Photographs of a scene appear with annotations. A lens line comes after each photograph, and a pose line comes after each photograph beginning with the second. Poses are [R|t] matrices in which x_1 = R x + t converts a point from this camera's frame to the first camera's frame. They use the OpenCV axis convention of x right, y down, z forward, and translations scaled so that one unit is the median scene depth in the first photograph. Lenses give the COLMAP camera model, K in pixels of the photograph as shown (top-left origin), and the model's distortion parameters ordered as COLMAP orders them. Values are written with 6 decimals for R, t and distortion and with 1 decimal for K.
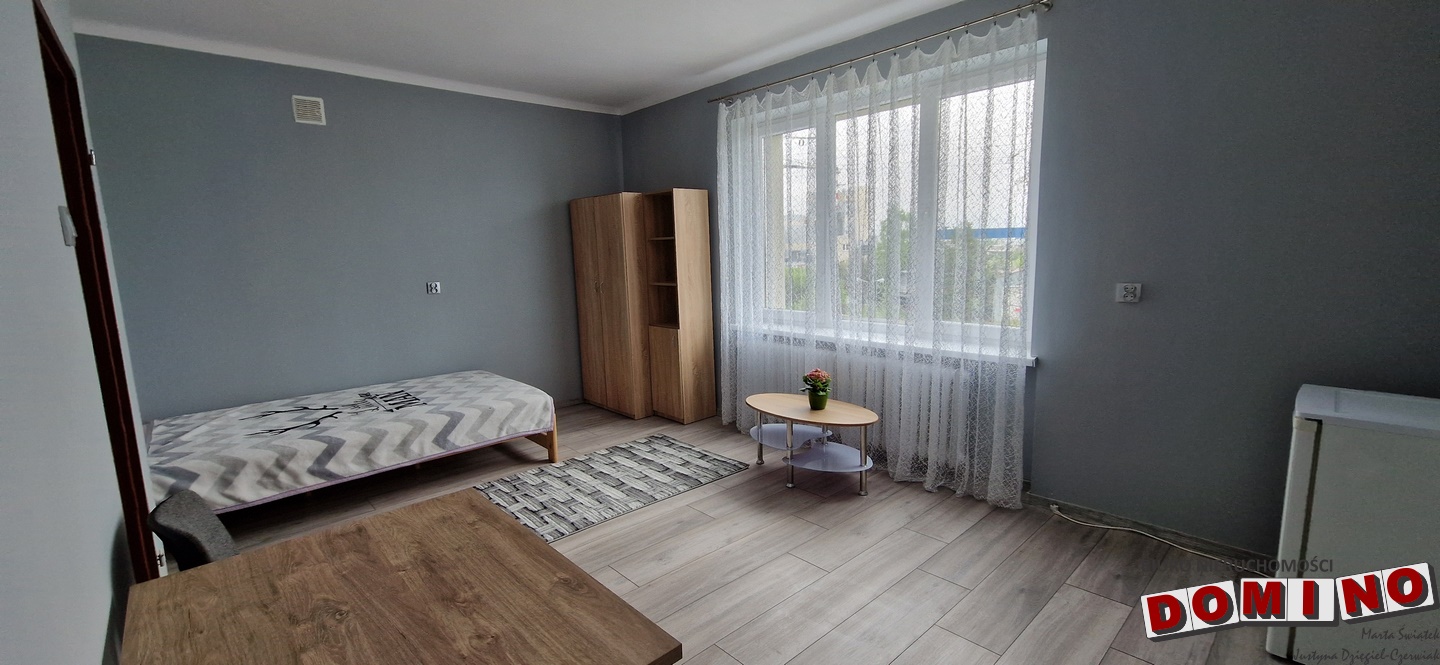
lens RADIAL K [[583.3, 0, 714.3], [0, 583.3, 336.4], [0, 0, 1]] dist [0.000026, -0.002865]
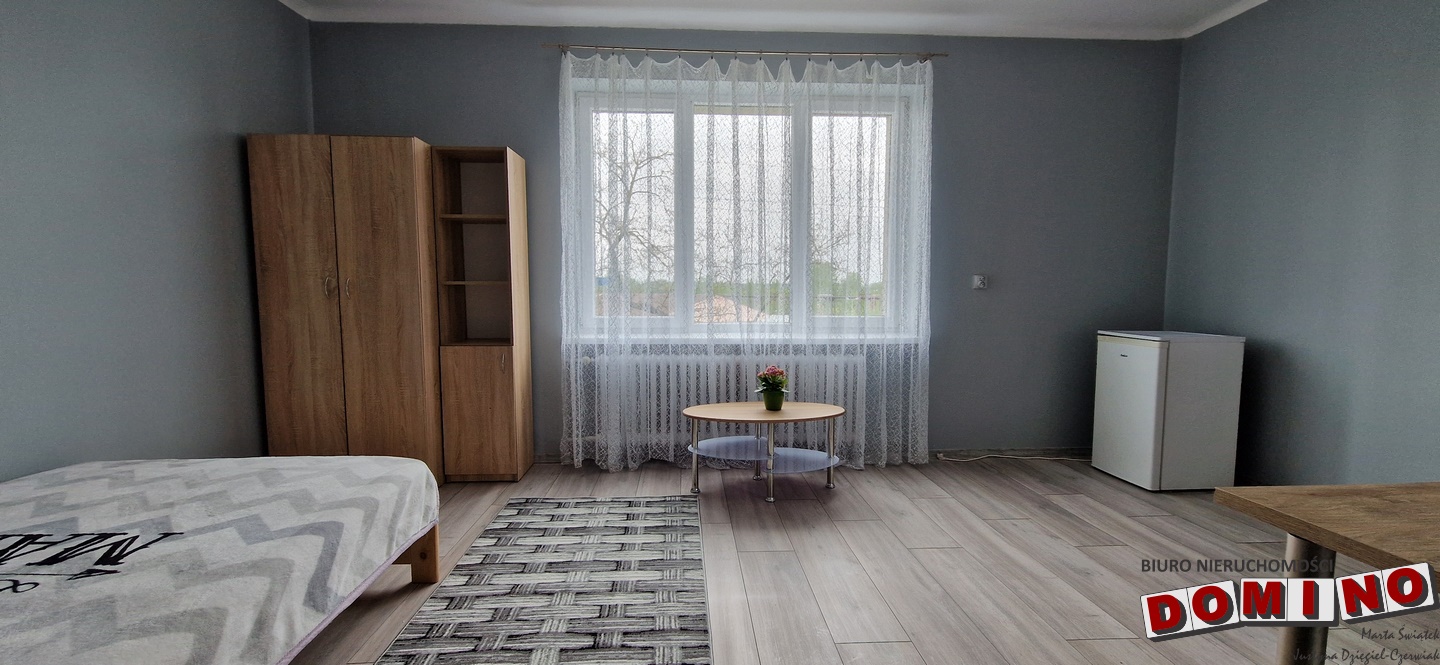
lens RADIAL K [[583.3, 0, 715.8], [0, 583.3, 336.6], [0, 0, 1]] dist [0.000026, -0.002865]
pose [[0.637288, -0.034475, 0.769854, -0.584750], [0.094488, 0.994957, -0.033661, 0.031016], [-0.764811, 0.094194, 0.637332, 0.469812]]
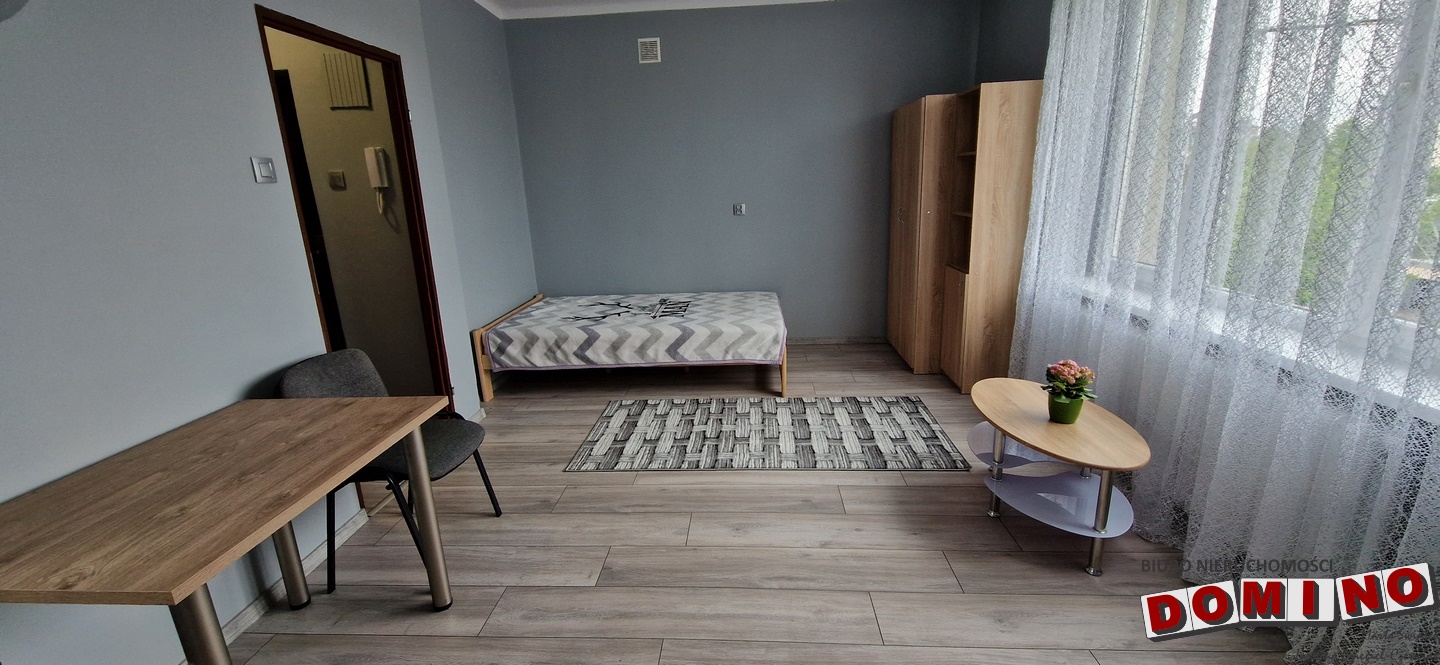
lens RADIAL K [[583.3, 0, 714.3], [0, 583.3, 336.7], [0, 0, 1]] dist [0.000026, -0.002865]
pose [[0.694920, 0.185447, -0.694763, 0.340800], [-0.086942, 0.980754, 0.174822, -0.047912], [0.713812, -0.061083, 0.697668, 0.274368]]
